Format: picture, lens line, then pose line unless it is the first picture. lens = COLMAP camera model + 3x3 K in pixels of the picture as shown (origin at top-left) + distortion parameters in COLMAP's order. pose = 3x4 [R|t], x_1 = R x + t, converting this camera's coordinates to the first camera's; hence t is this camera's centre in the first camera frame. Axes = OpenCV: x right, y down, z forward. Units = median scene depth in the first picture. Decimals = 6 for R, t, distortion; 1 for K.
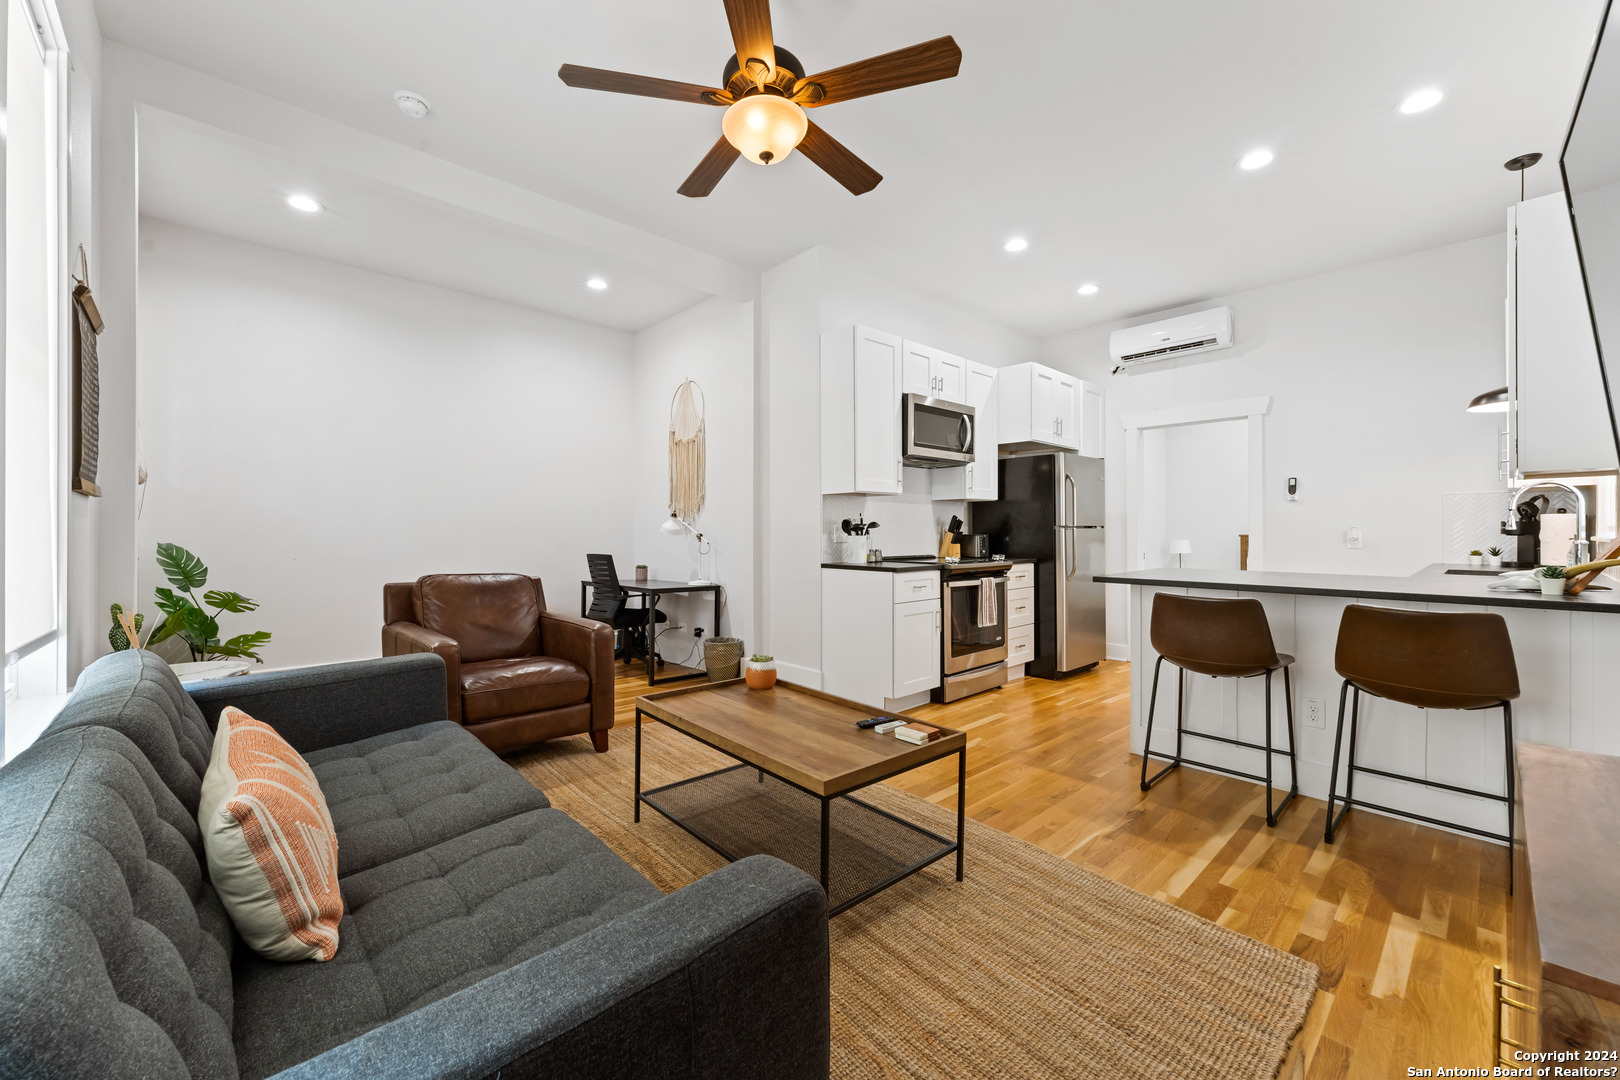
lens RADIAL K [[639.6, 0, 810.0], [0, 639.6, 540.0], [0, 0, 1]] dist [-0.001129, -0.000064]
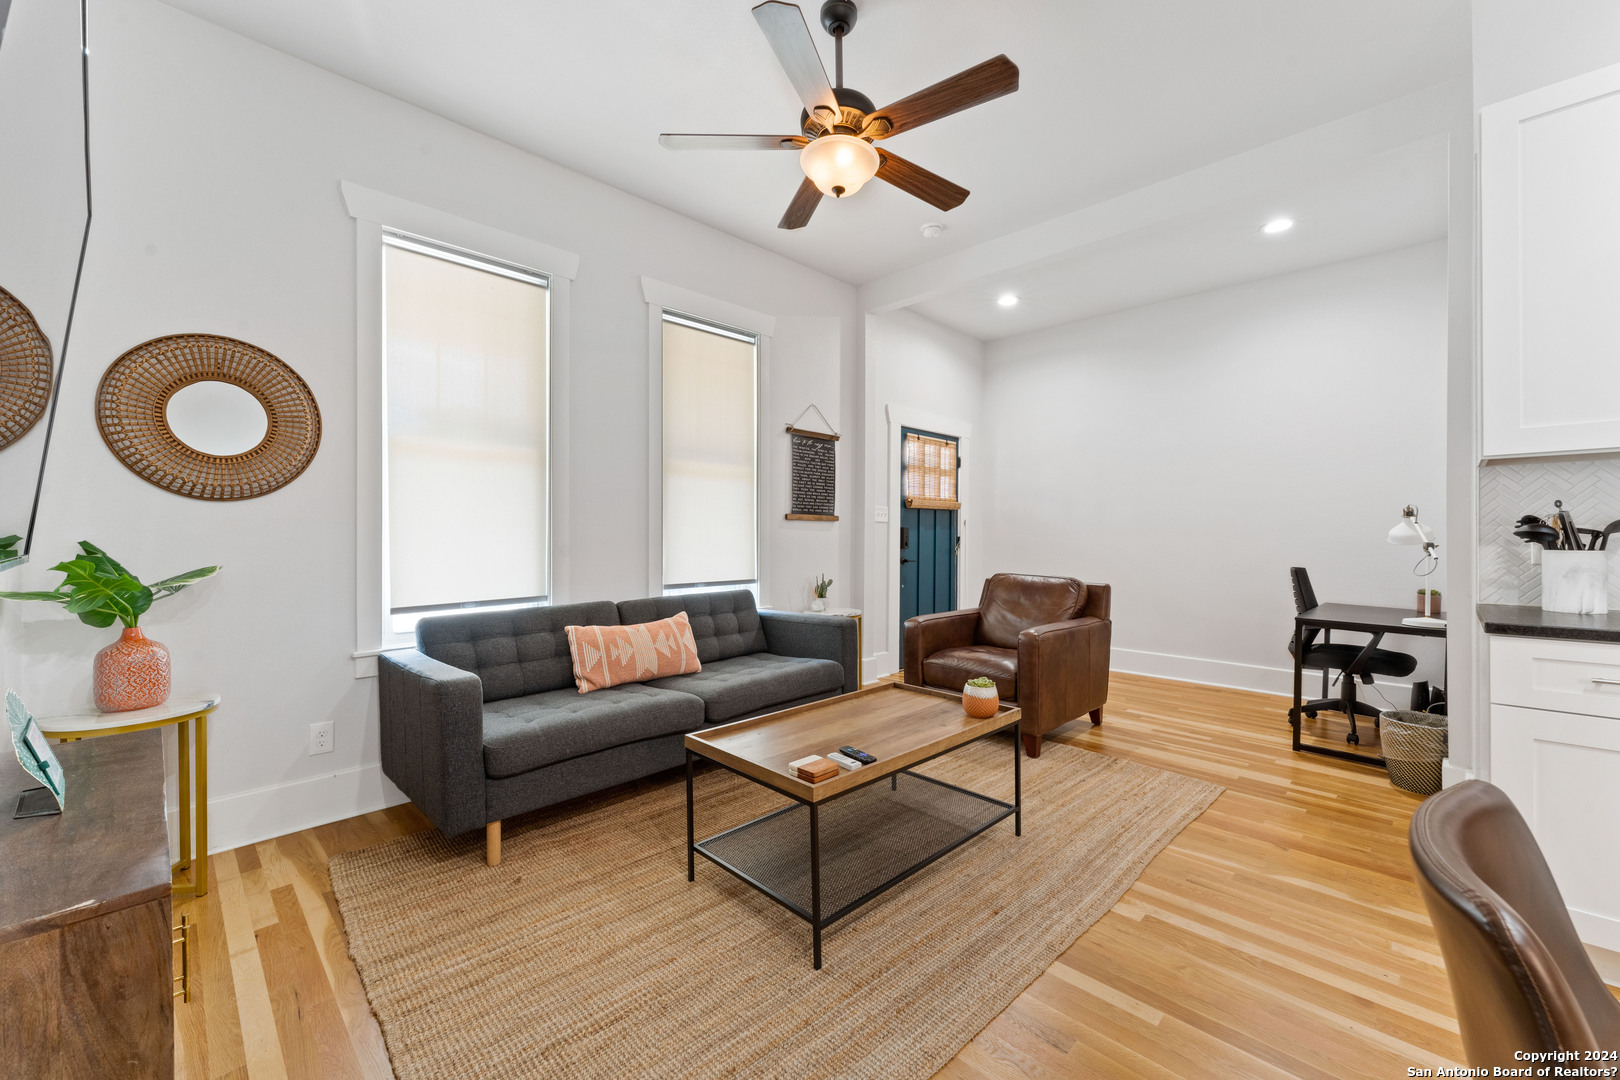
lens RADIAL K [[639.6, 0, 810.0], [0, 639.6, 540.0], [0, 0, 1]] dist [-0.001129, -0.000064]
pose [[0.042388, 0.008770, -0.999063, 0.491020], [-0.013150, 0.999880, 0.008219, -0.010684], [0.999015, 0.012790, 0.042498, 0.445778]]
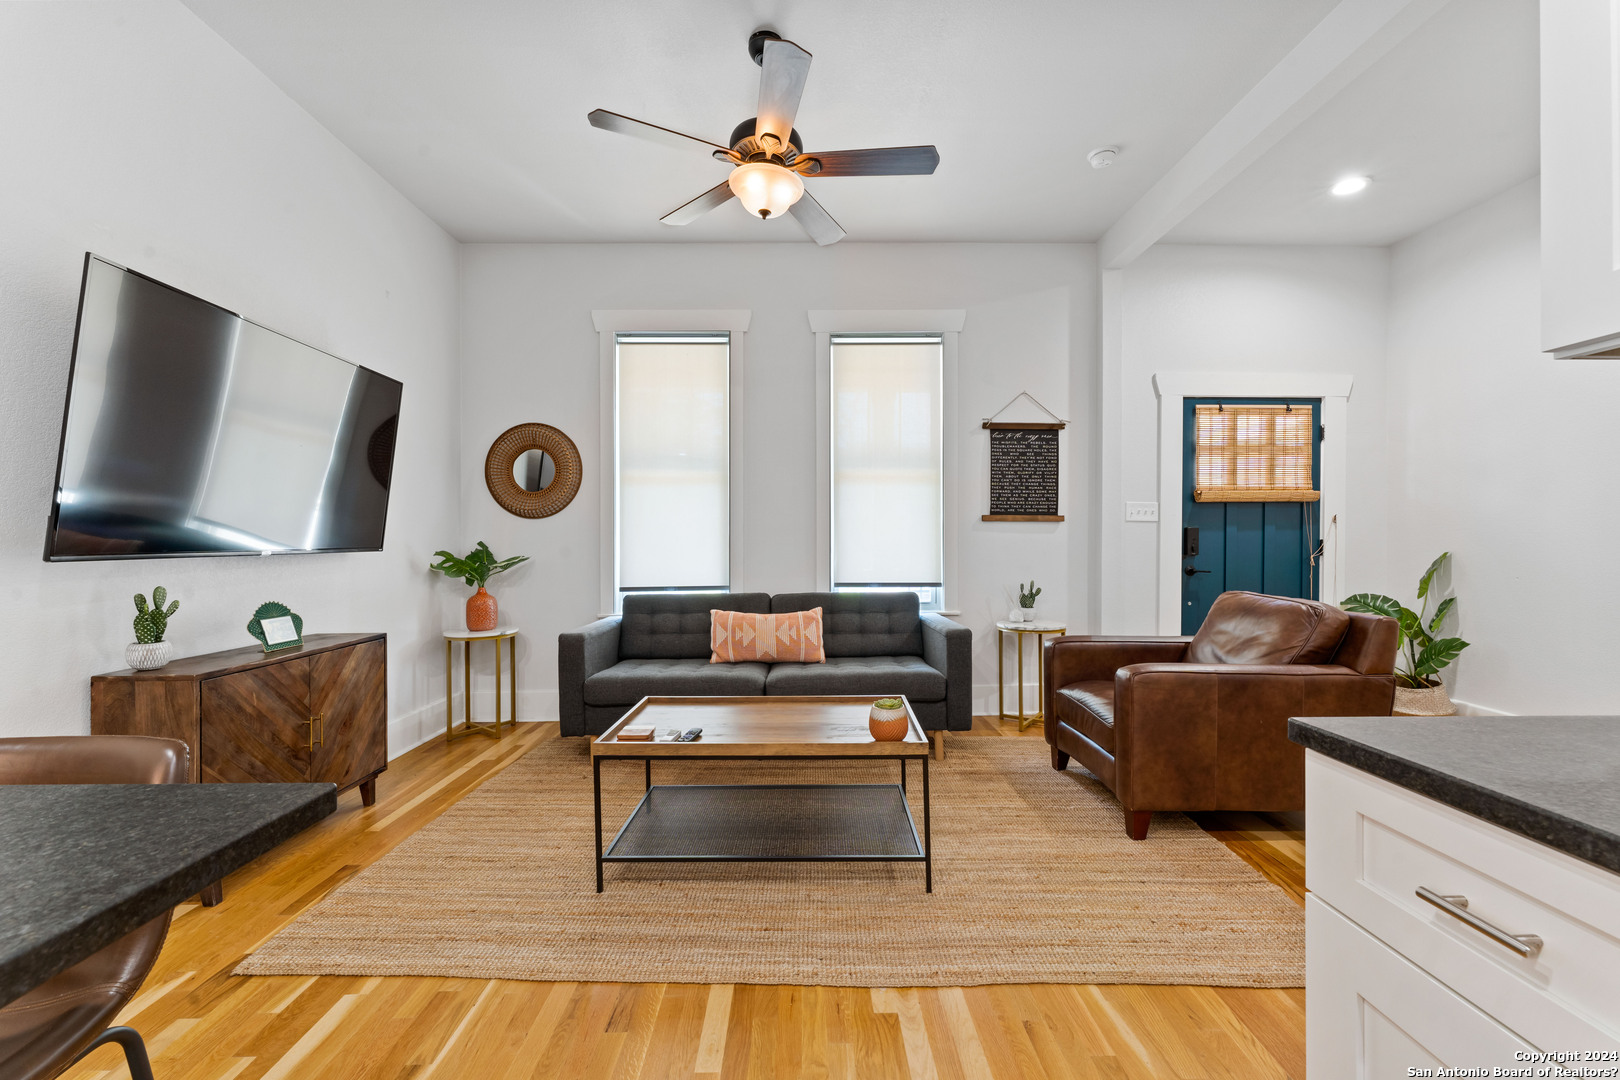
lens RADIAL K [[639.6, 0, 810.0], [0, 639.6, 540.0], [0, 0, 1]] dist [-0.001129, -0.000064]
pose [[-0.669523, 0.002622, -0.742787, 0.352660], [-0.008457, 0.999902, 0.011152, -0.014925], [0.742744, 0.013748, -0.669435, 0.899329]]
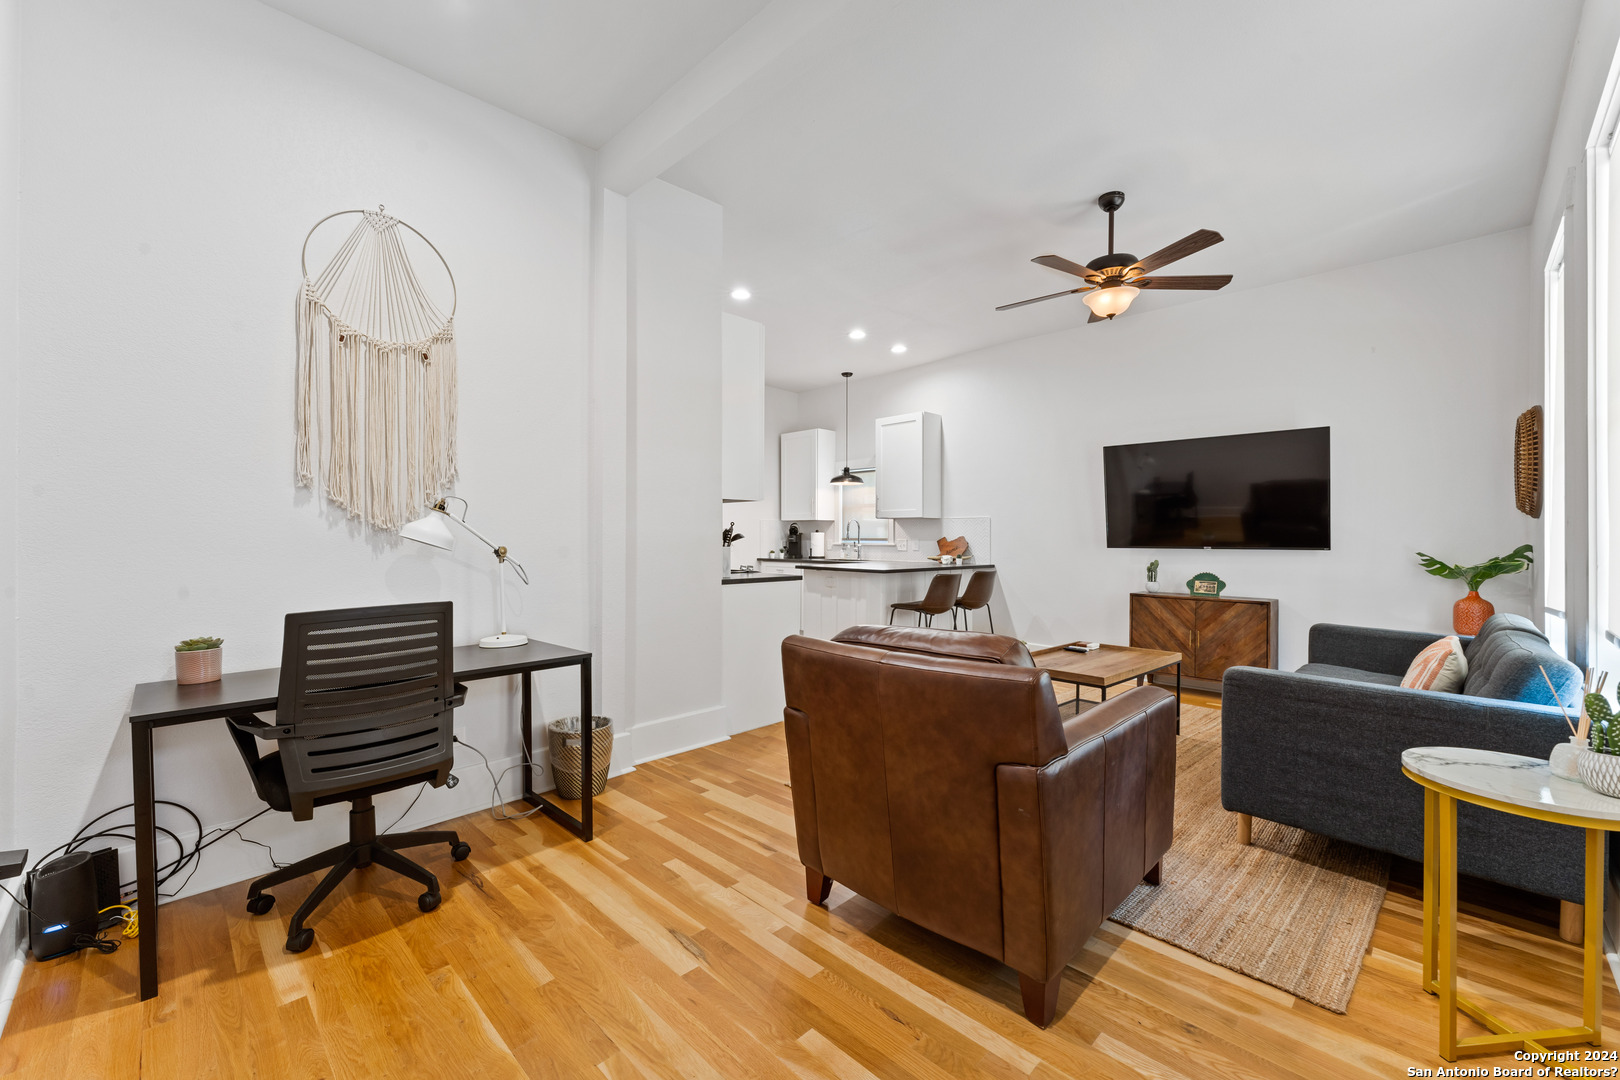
lens RADIAL K [[639.6, 0, 810.0], [0, 639.6, 540.0], [0, 0, 1]] dist [-0.001129, -0.000064]
pose [[-0.033512, -0.002532, 0.999435, -0.835663], [0.008464, 0.999960, 0.002817, -0.017042], [-0.999402, 0.008554, -0.033489, 0.903103]]
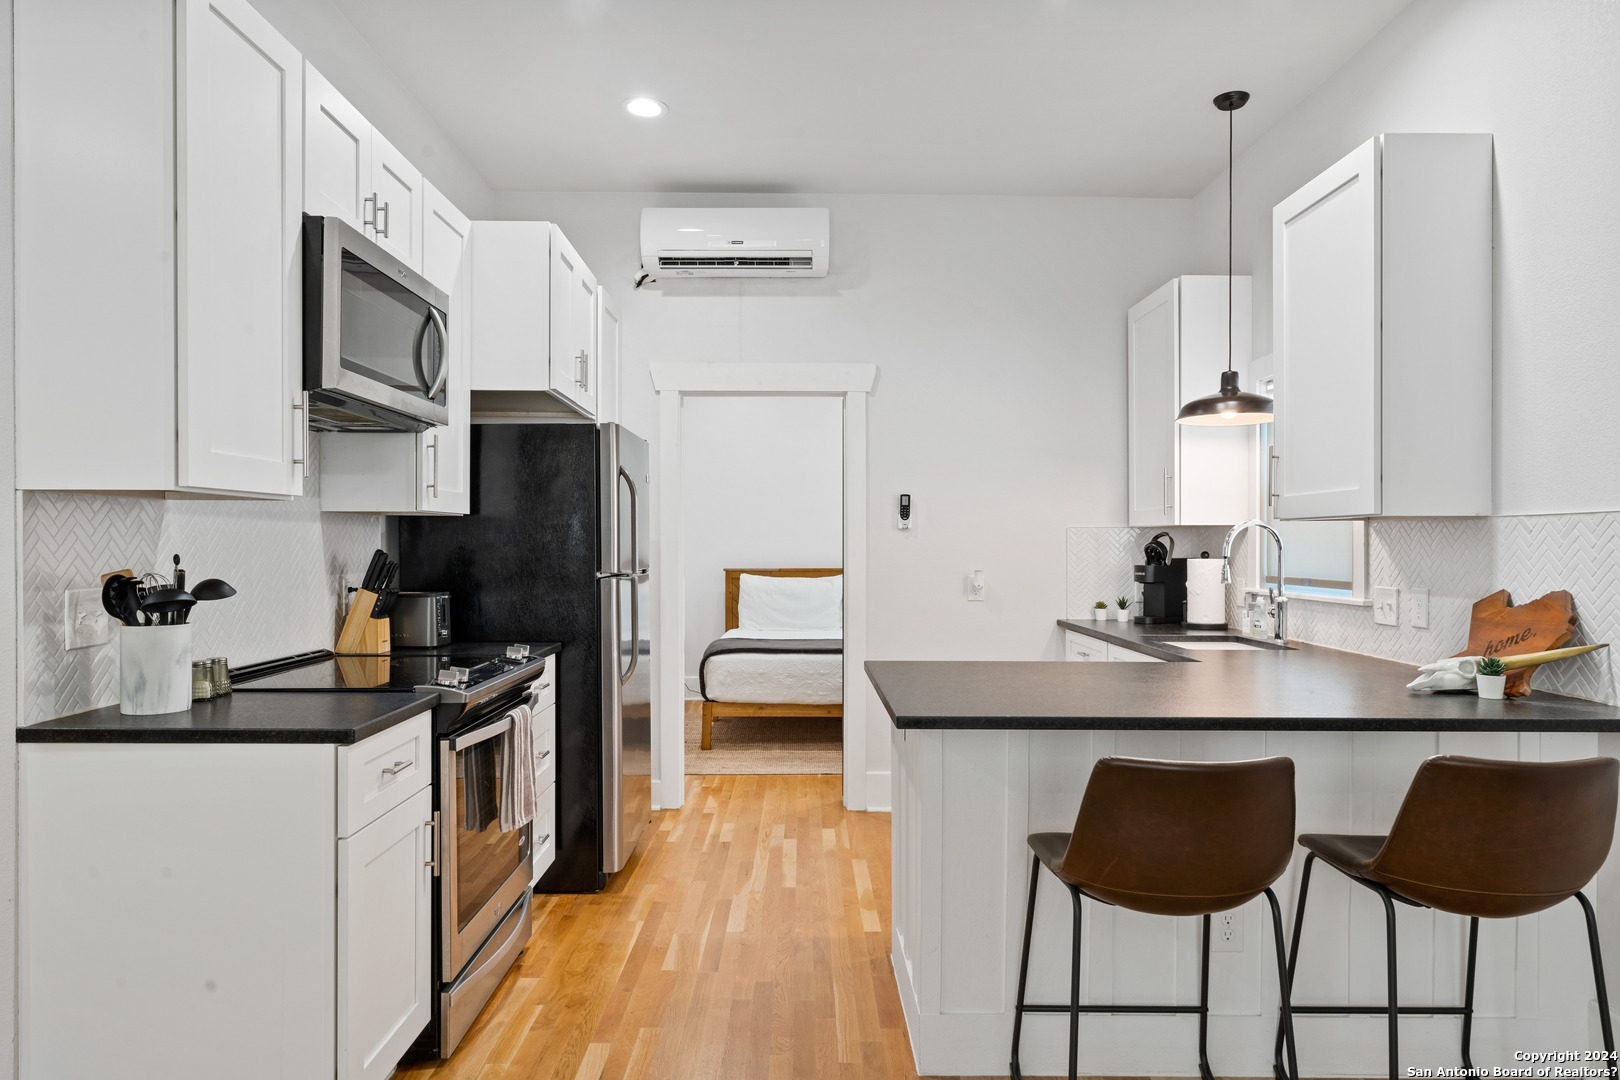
lens RADIAL K [[999.1, 0, 811.6], [0, 999.1, 549.5], [0, 0, 1]] dist [-0.001505, -0.002221]
pose [[0.673349, 0.000310, 0.739325, -0.073801], [0.006626, 0.999957, -0.006453, -0.038402], [-0.739295, 0.009244, 0.673318, 0.421313]]
